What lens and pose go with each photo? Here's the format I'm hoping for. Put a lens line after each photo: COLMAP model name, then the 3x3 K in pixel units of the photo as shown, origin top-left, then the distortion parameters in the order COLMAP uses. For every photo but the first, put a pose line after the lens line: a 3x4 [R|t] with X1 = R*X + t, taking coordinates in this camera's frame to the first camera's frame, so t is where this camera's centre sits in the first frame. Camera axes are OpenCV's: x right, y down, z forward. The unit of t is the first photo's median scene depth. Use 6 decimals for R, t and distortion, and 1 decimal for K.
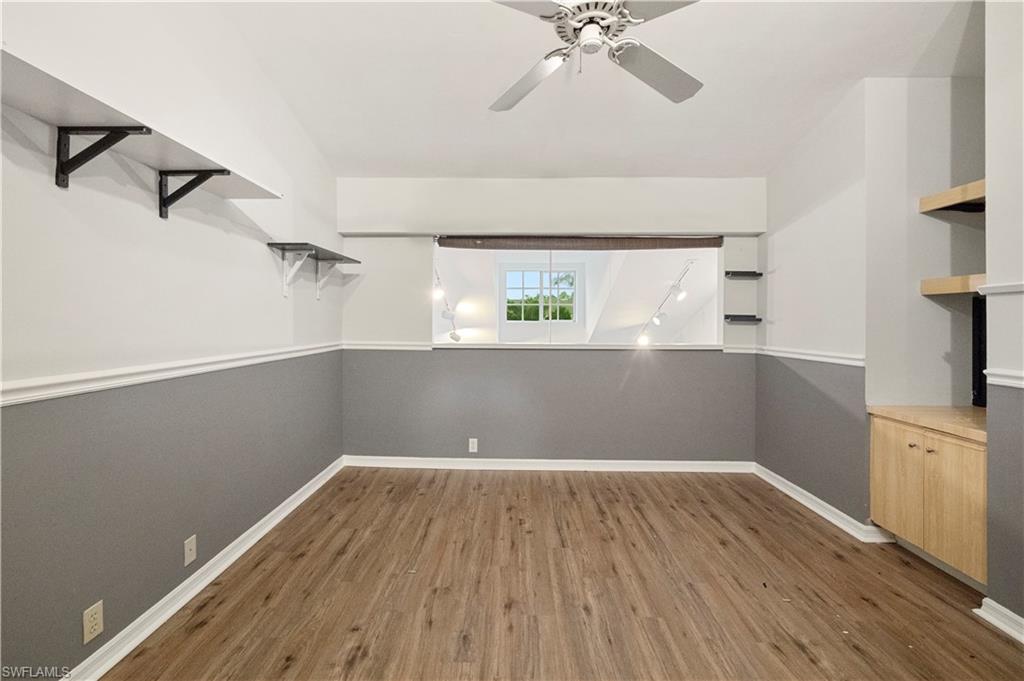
lens RADIAL K [[435.6, 0, 505.9], [0, 435.6, 324.8], [0, 0, 1]] dist [-0.001592, -0.000873]
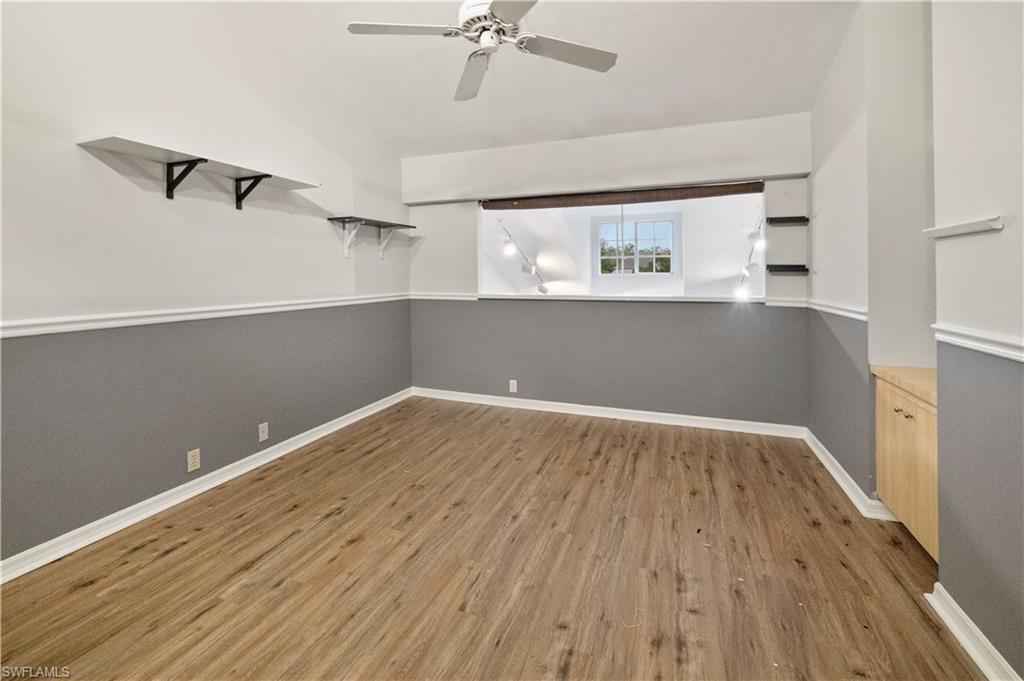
lens RADIAL K [[443.6, 0, 510.0], [0, 443.6, 281.9], [0, 0, 1]] dist [-0.001639, 0.000204]
pose [[0.941753, -0.004793, -0.336272, 0.423273], [0.007498, 0.999949, 0.006744, 0.003579], [0.336223, -0.008872, 0.941741, -0.097747]]
